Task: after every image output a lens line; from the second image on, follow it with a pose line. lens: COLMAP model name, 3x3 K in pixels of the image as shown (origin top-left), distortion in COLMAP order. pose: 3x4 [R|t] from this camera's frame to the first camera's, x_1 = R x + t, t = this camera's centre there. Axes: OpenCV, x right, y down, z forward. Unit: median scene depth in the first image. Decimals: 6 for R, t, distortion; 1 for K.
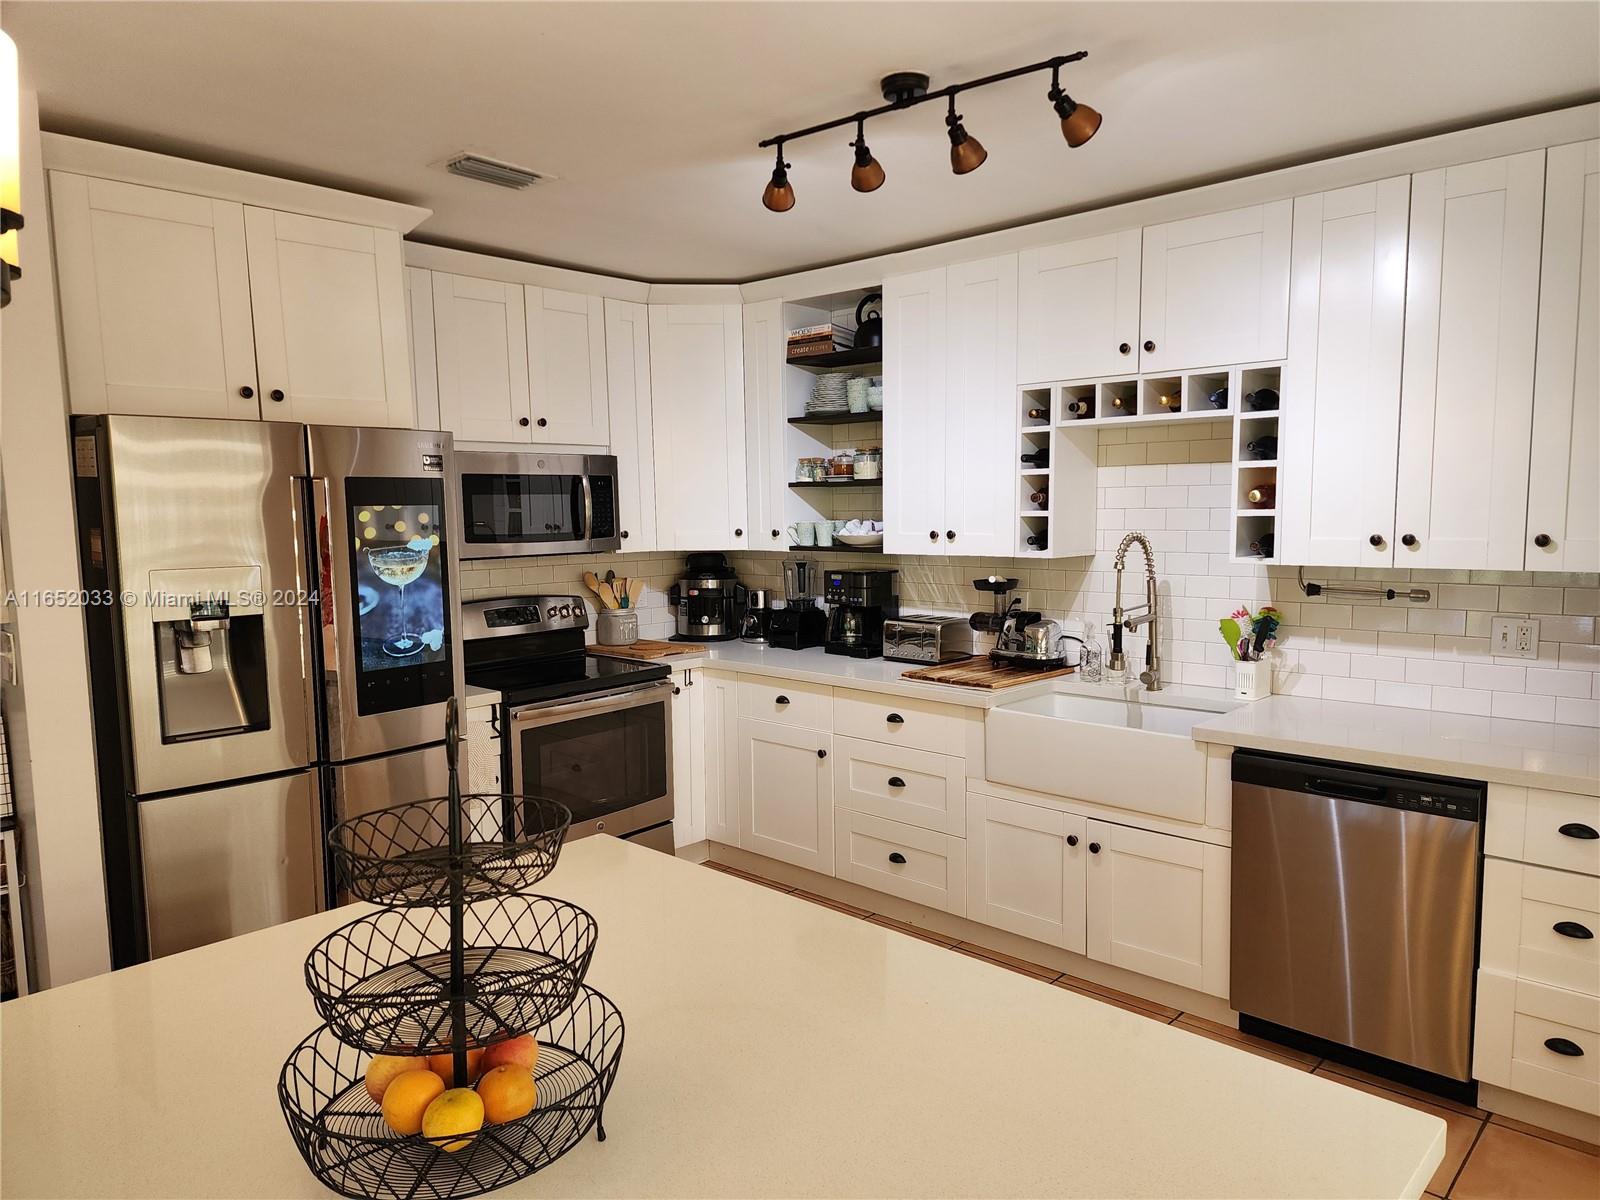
lens RADIAL K [[1088.3, 0, 799.4], [0, 1088.3, 609.0], [0, 0, 1]] dist [0.002109, -0.003903]
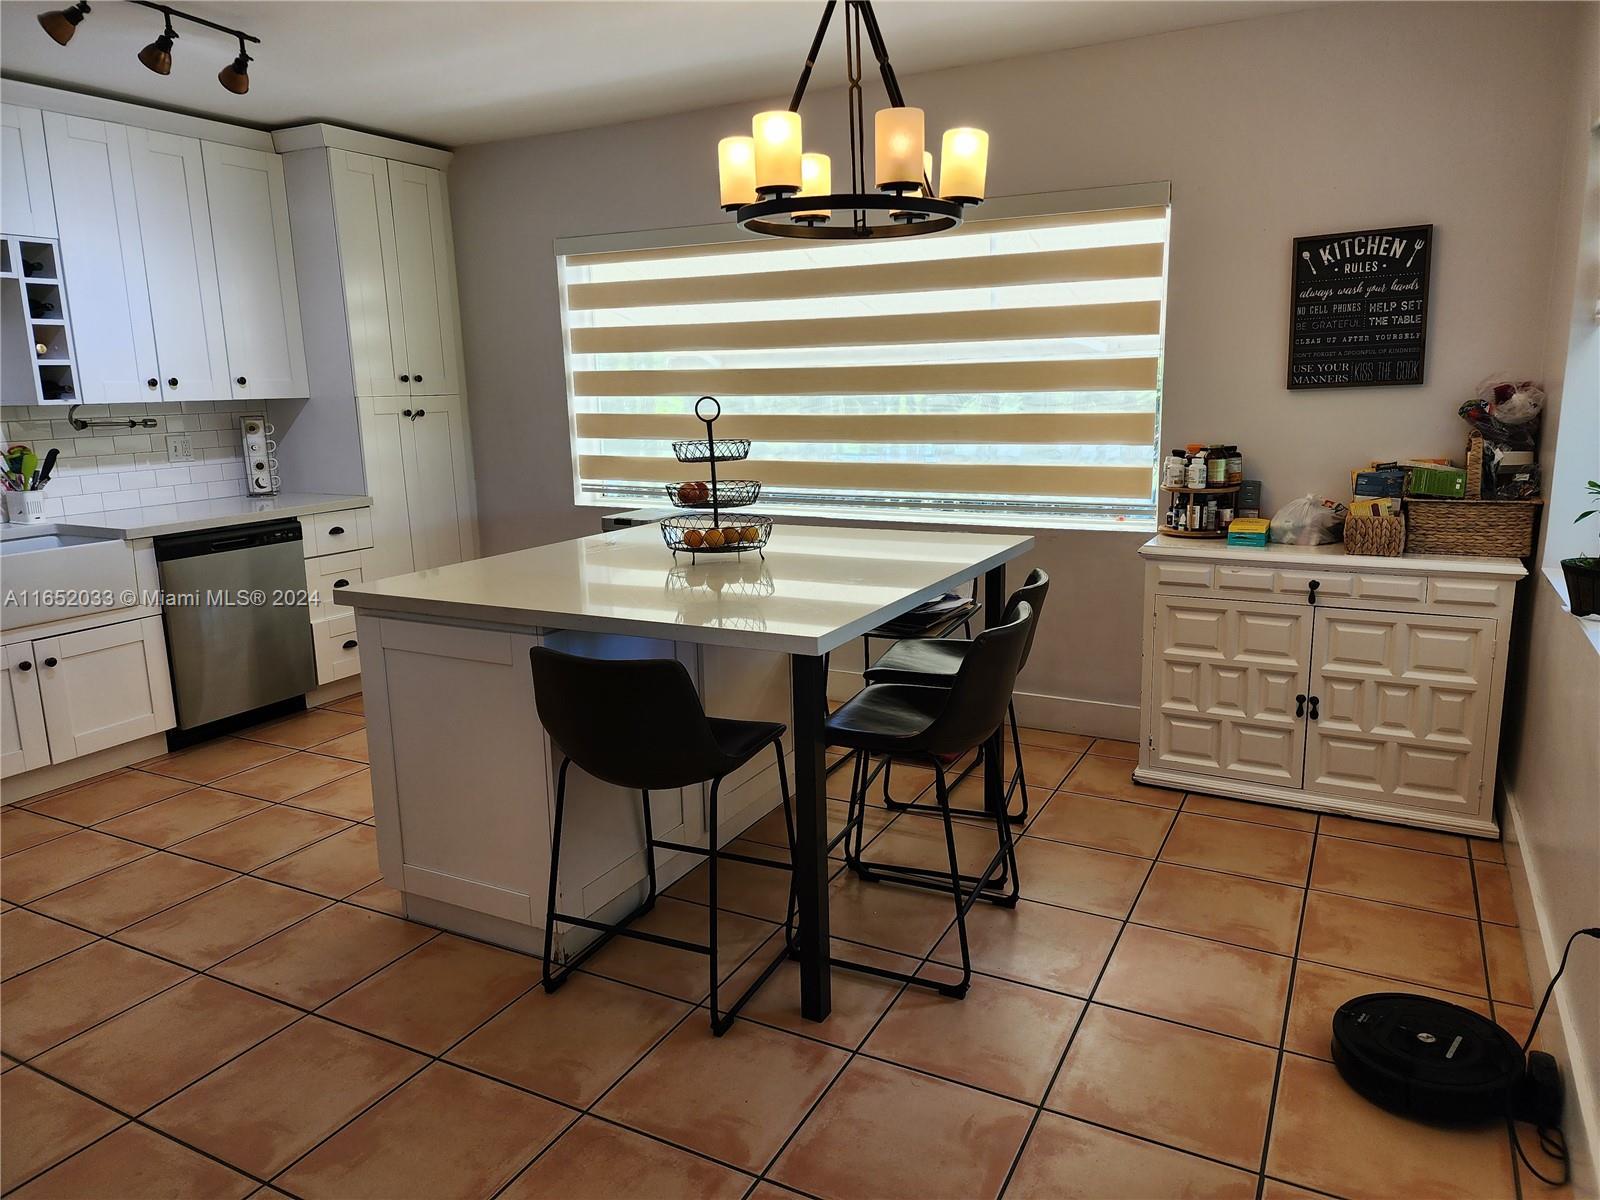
lens RADIAL K [[1088.3, 0, 802.2], [0, 1088.3, 596.4], [0, 0, 1]] dist [0.002109, -0.003903]
pose [[-0.263038, -0.171560, 0.949409, -1.036697], [0.115228, 0.971433, 0.207464, 0.010756], [-0.957880, 0.163969, -0.235755, 0.538137]]
